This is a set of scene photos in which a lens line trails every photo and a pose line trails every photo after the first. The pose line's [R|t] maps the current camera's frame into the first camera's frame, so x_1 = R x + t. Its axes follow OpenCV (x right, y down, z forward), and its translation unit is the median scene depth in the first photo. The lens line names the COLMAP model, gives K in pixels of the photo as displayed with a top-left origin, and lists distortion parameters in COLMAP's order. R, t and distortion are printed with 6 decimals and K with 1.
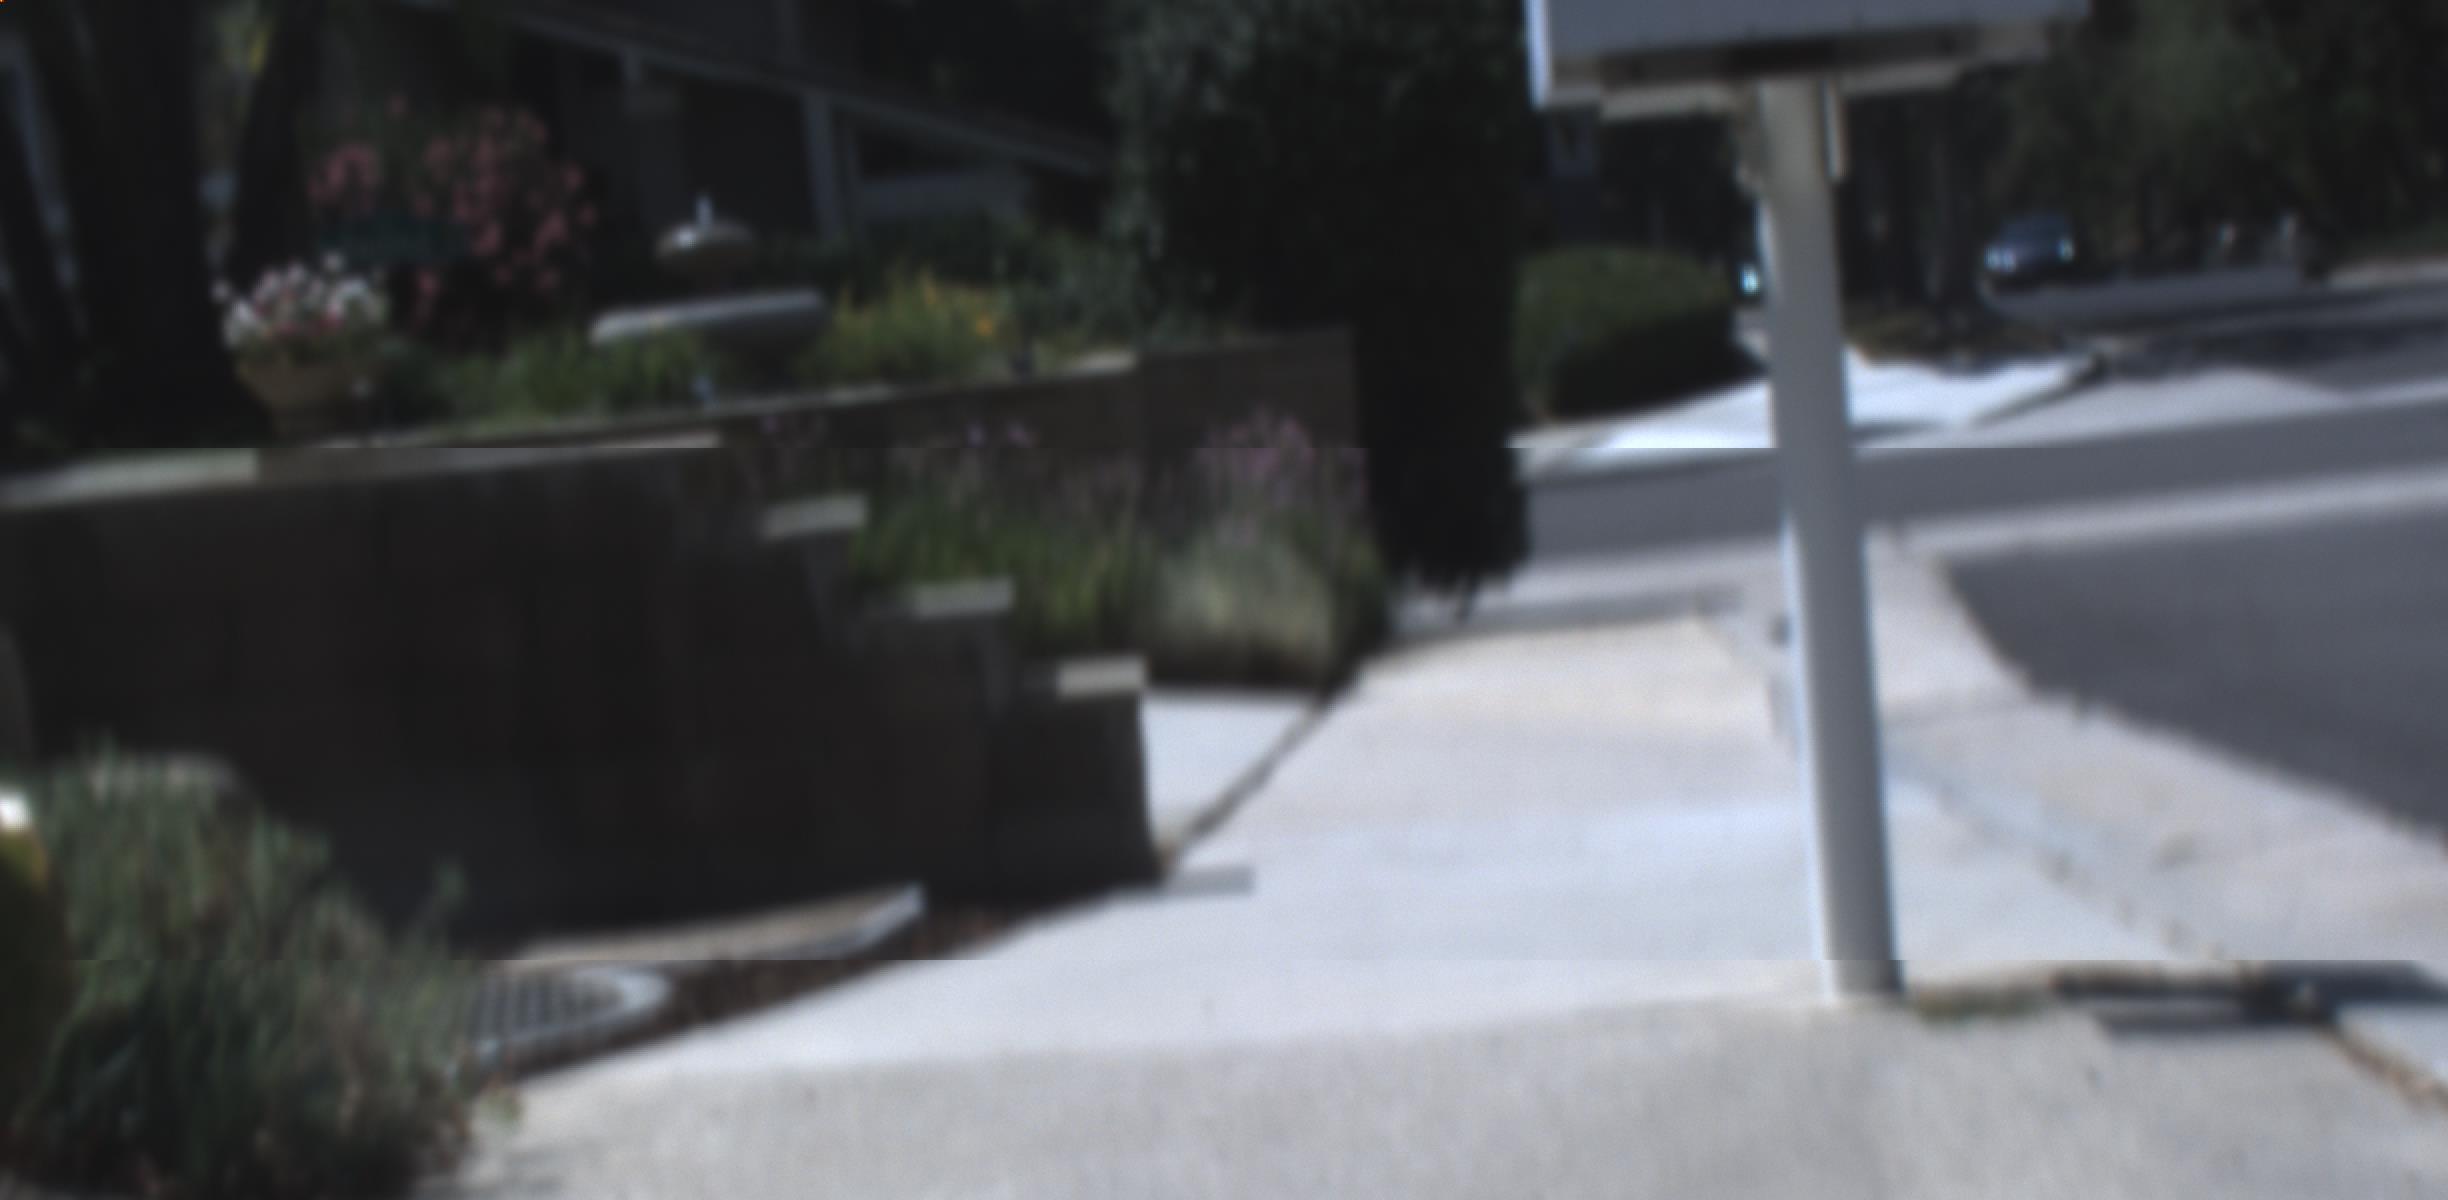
lens RADIAL K [[4817.0, 0, 1233.5], [0, 4817.0, 782.7], [0, 0, 1]] dist [-0.049541, -0.036051]
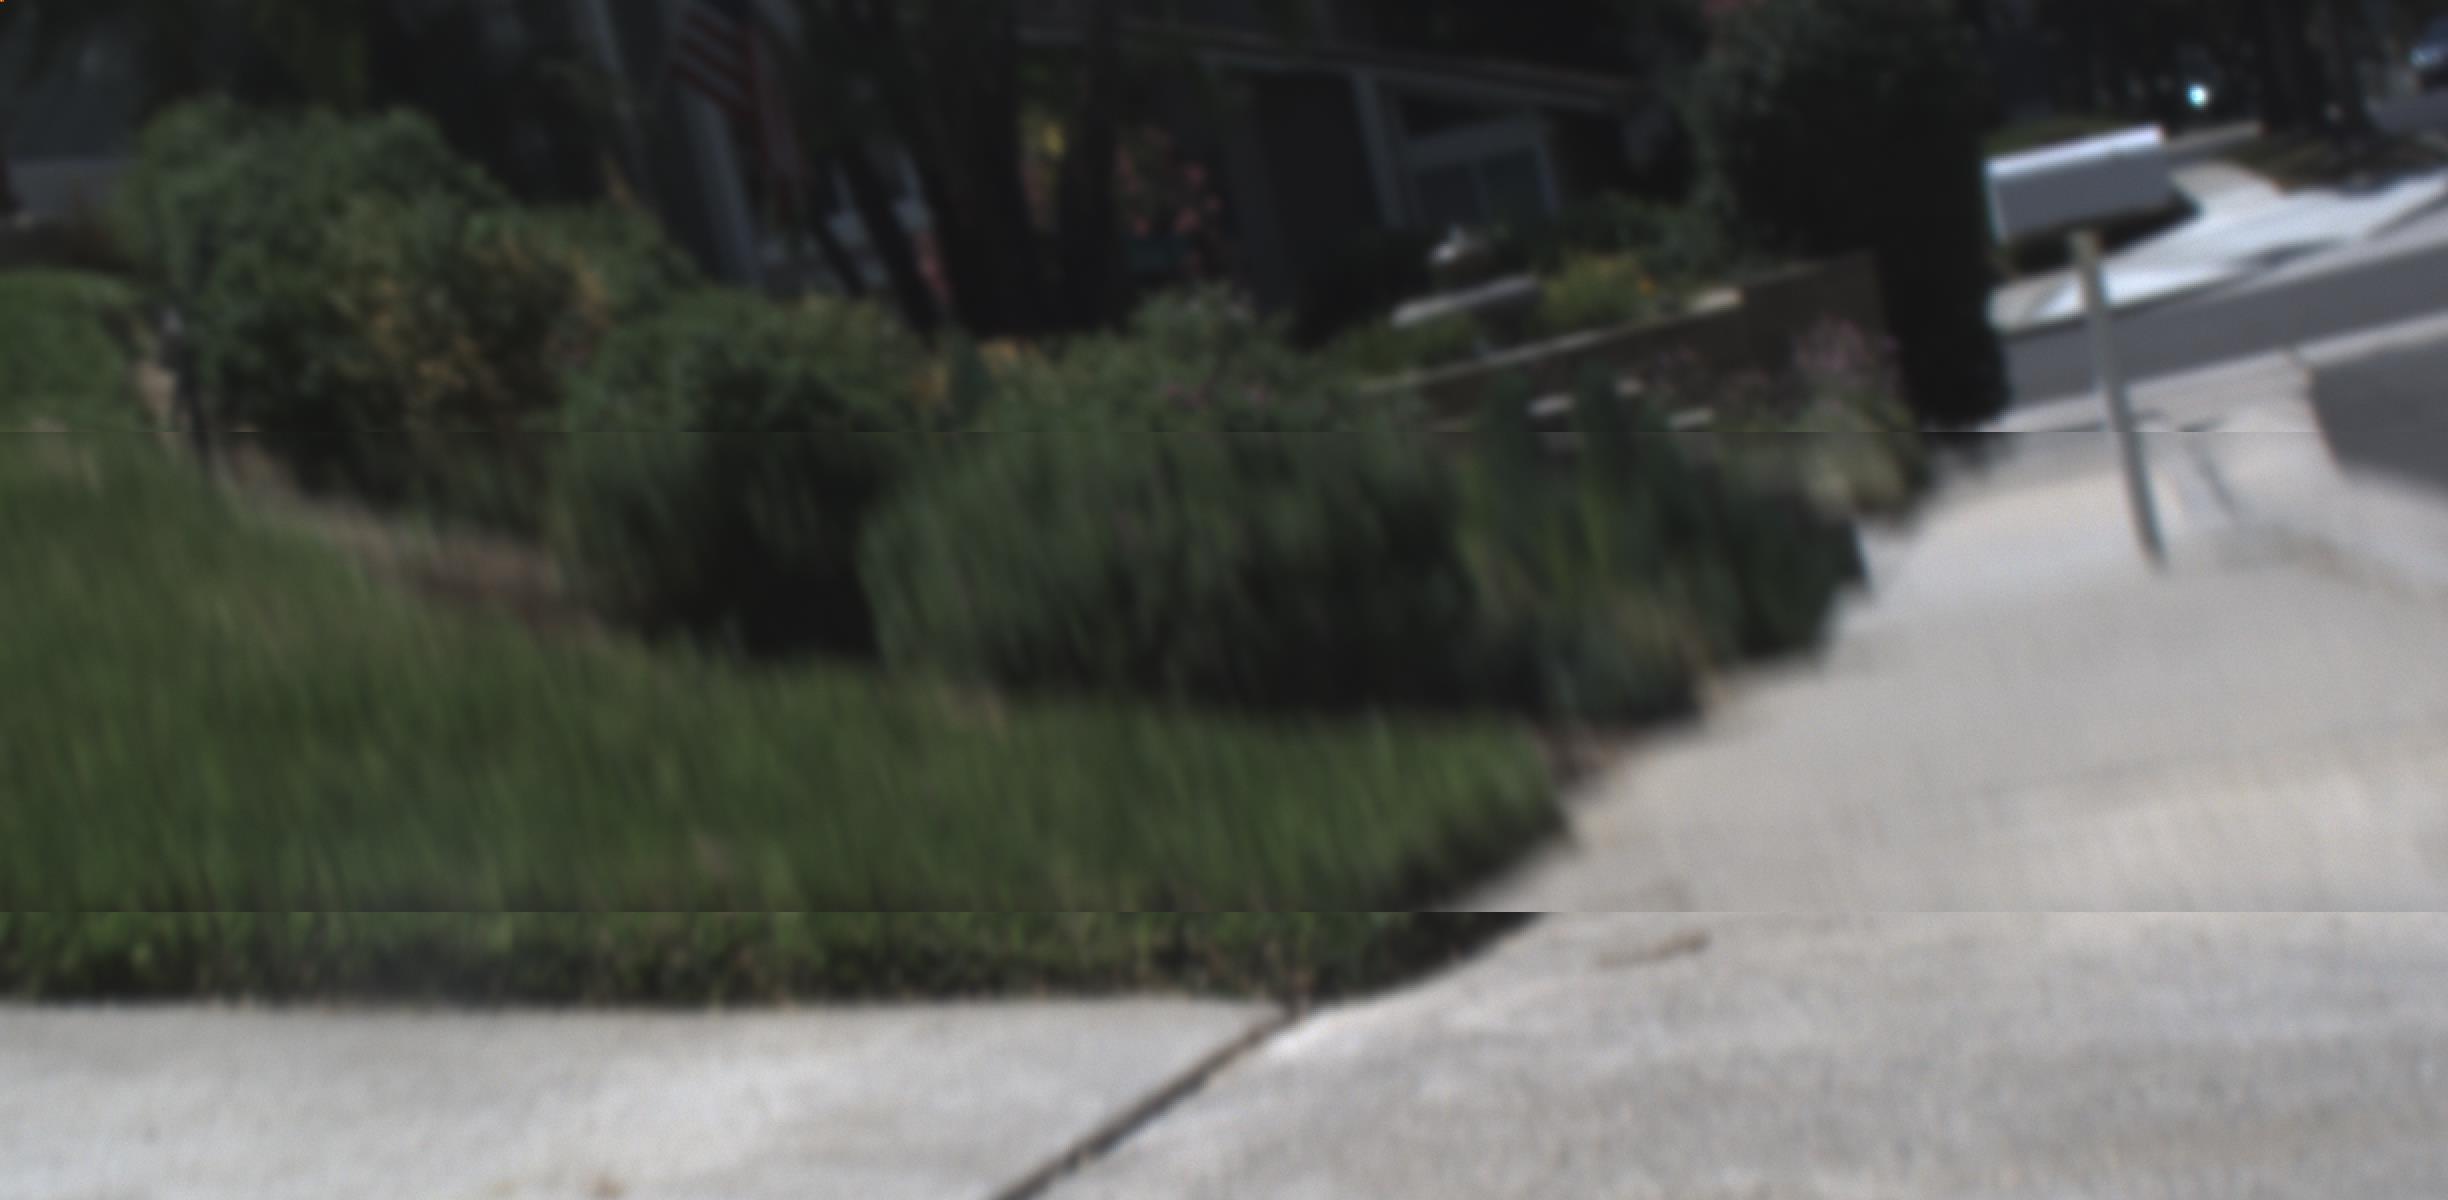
lens RADIAL K [[4804.6, 0, 1255.6], [0, 4804.6, 731.7], [0, 0, 1]] dist [-0.093218, 0.488762]
pose [[0.988634, -0.111015, -0.101386, -0.022236], [0.112195, 0.993668, 0.005991, 0.015484], [0.100079, -0.017298, 0.994829, -0.350141]]
